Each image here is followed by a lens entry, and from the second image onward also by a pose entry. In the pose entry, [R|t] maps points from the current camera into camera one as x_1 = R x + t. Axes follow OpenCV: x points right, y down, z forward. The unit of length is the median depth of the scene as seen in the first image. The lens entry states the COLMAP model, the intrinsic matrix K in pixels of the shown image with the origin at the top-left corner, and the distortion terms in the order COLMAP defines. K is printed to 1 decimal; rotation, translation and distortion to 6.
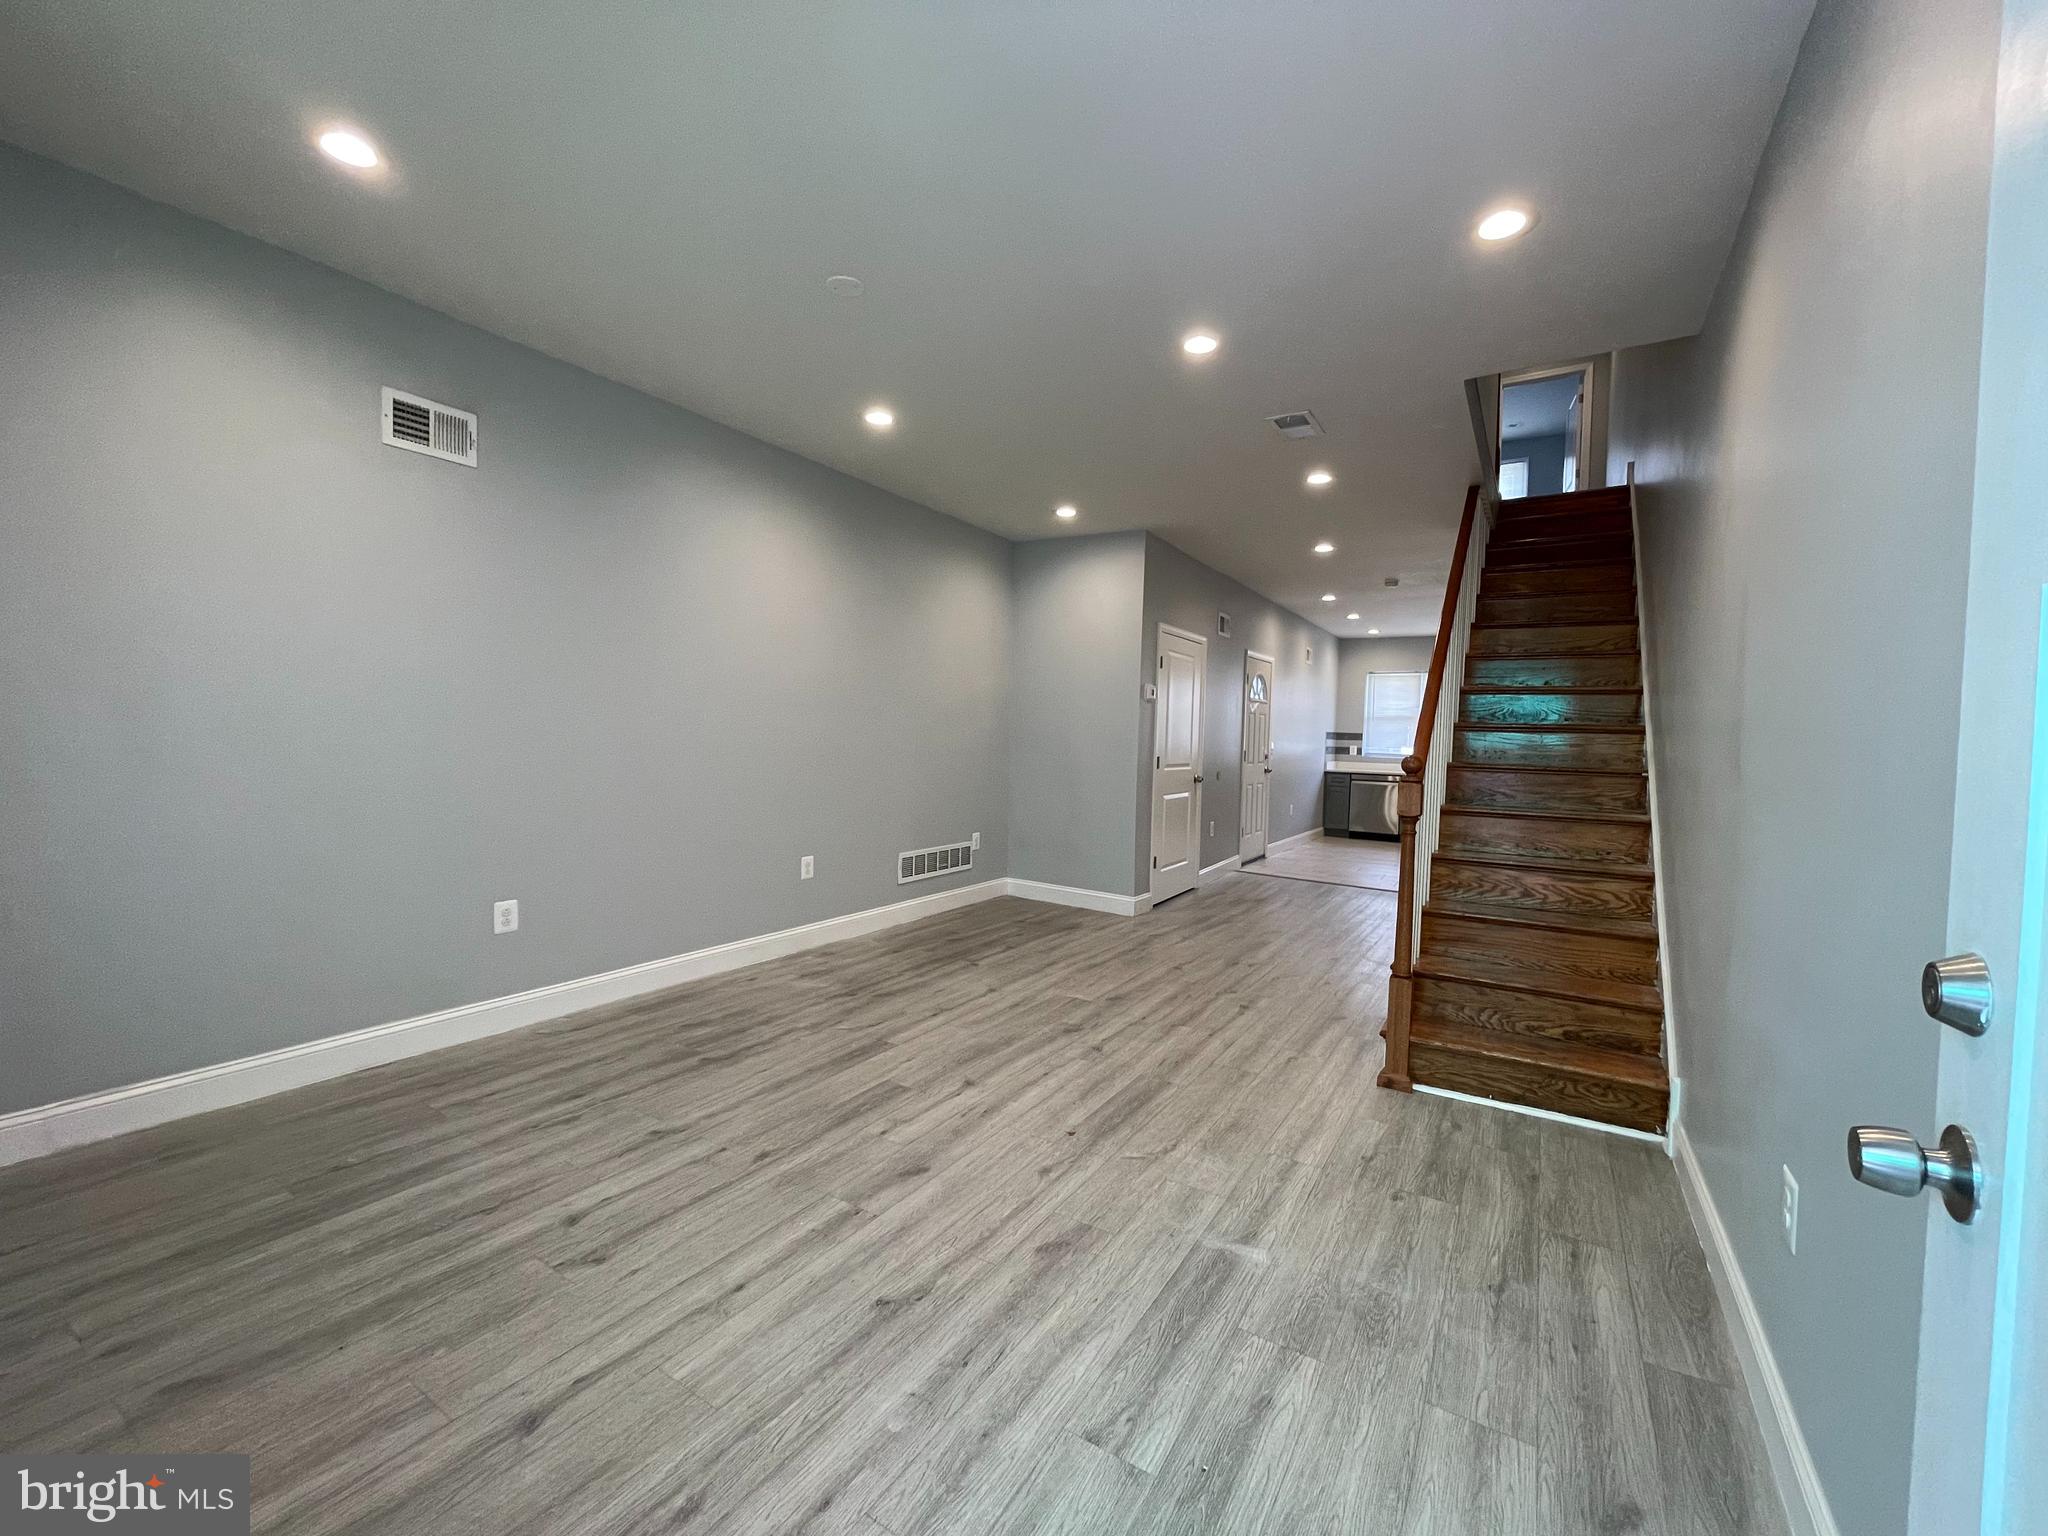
lens RADIAL K [[831.7, 0, 1023.7], [0, 831.7, 767.2], [0, 0, 1]] dist [-0.000004, 0.000138]
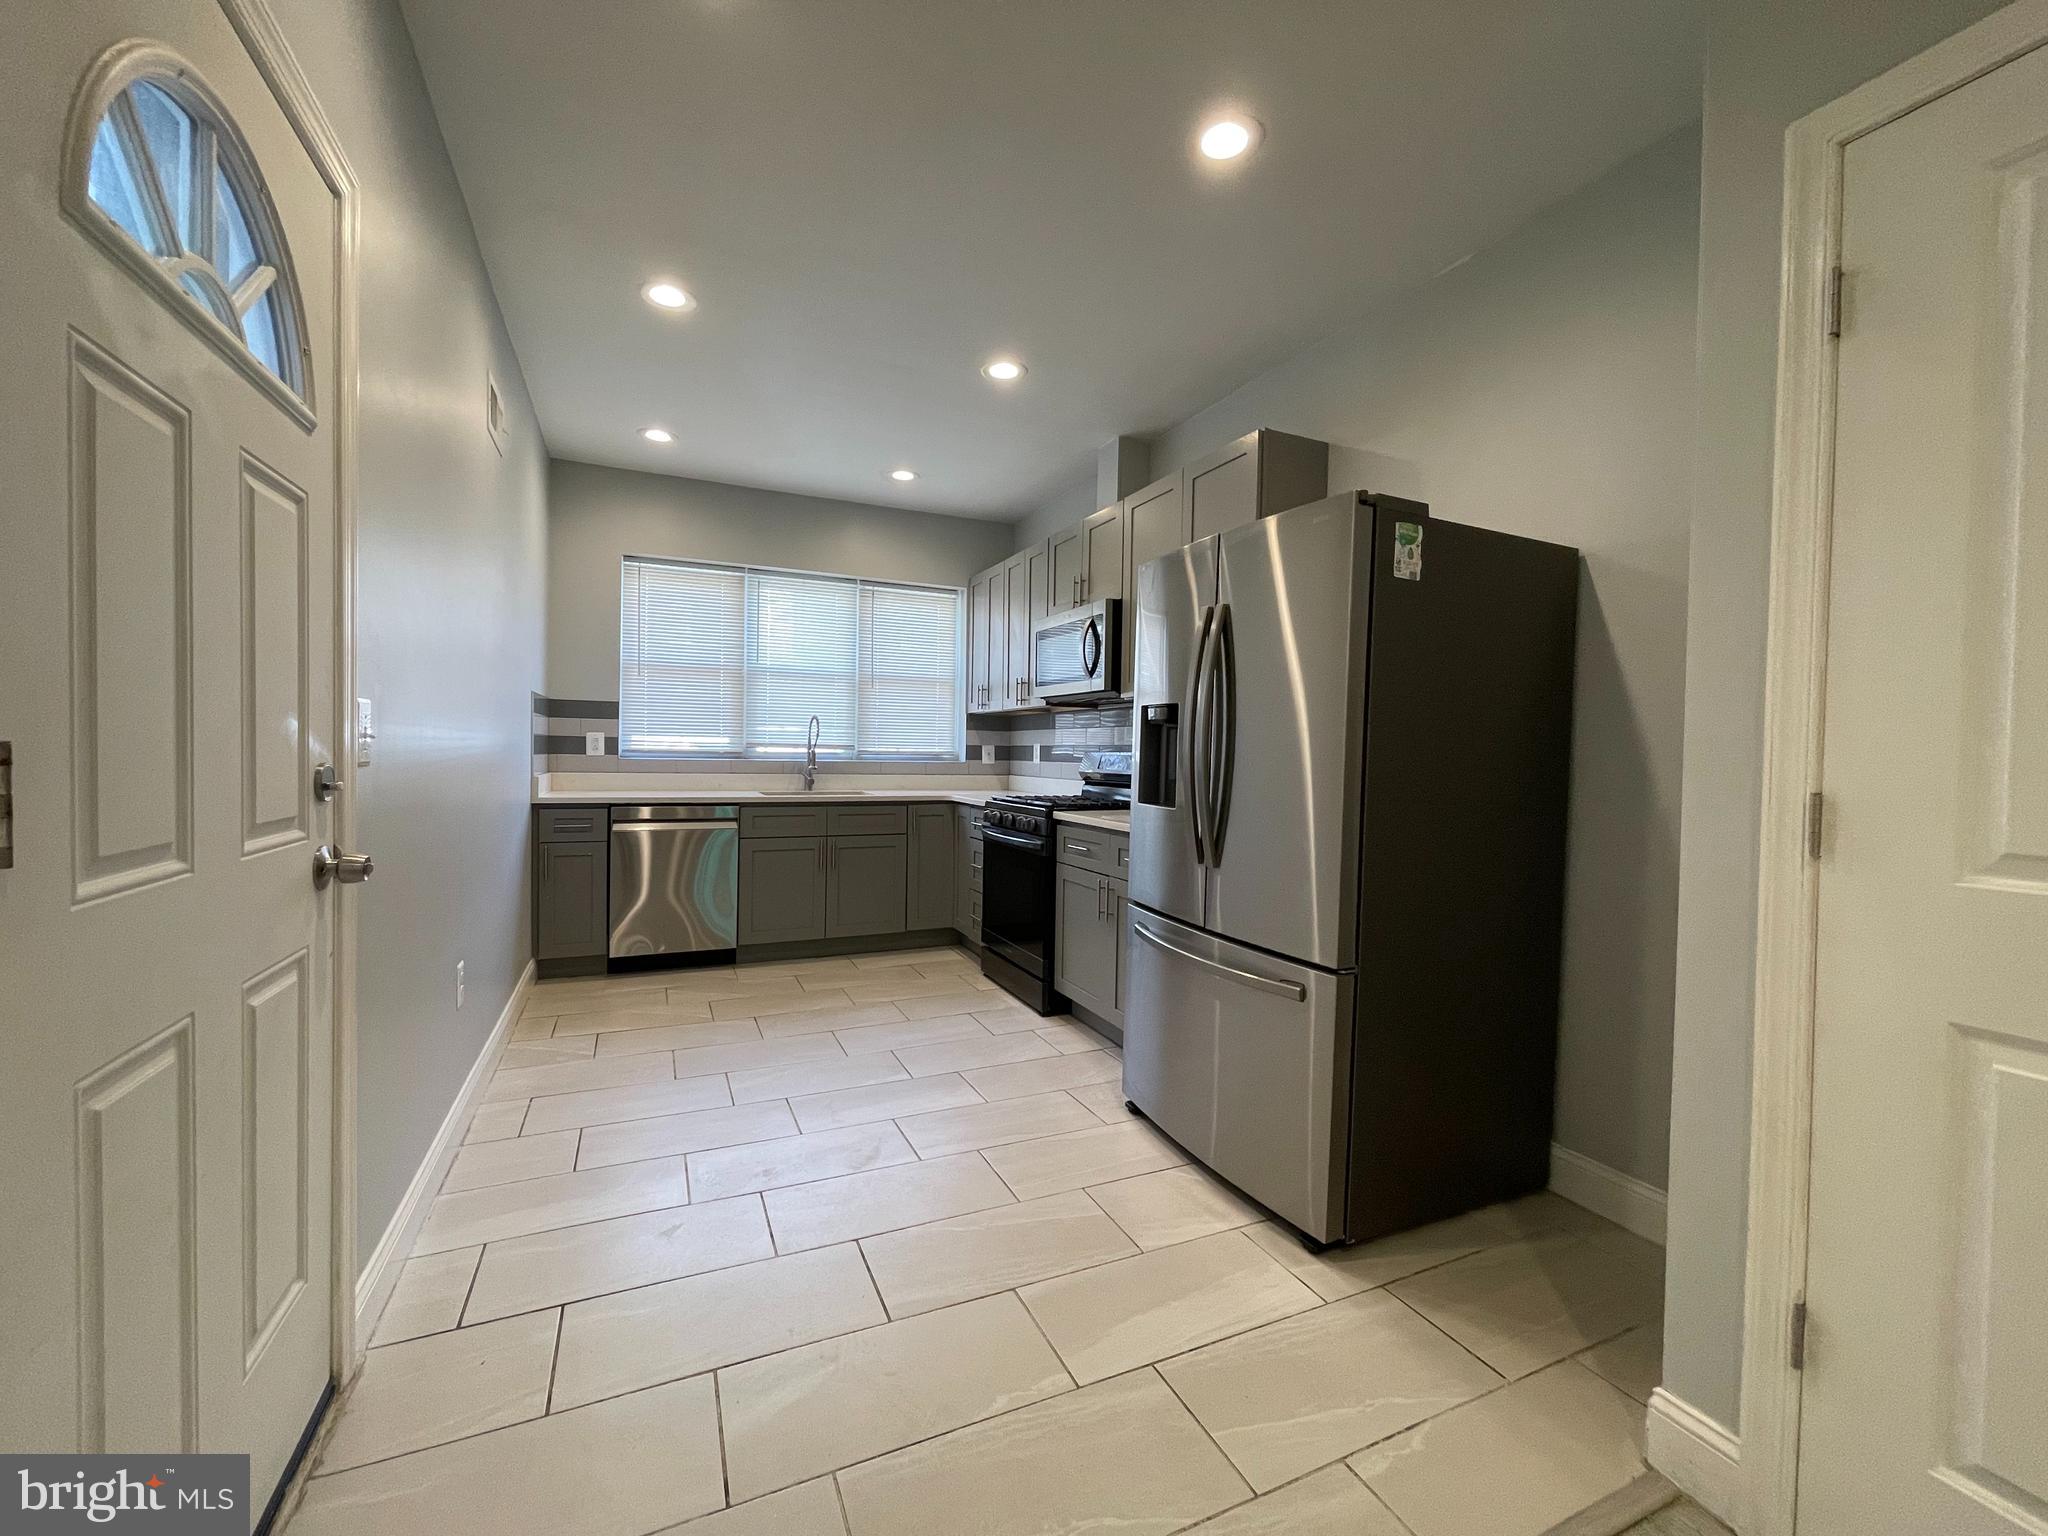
lens RADIAL K [[831.7, 0, 1023.5], [0, 831.7, 763.2], [0, 0, 1]] dist [-0.000004, 0.000138]
pose [[0.553244, -0.016639, 0.832853, 0.176843], [0.016014, 0.999828, 0.009338, -0.011618], [-0.832865, 0.008171, 0.553415, 0.608301]]
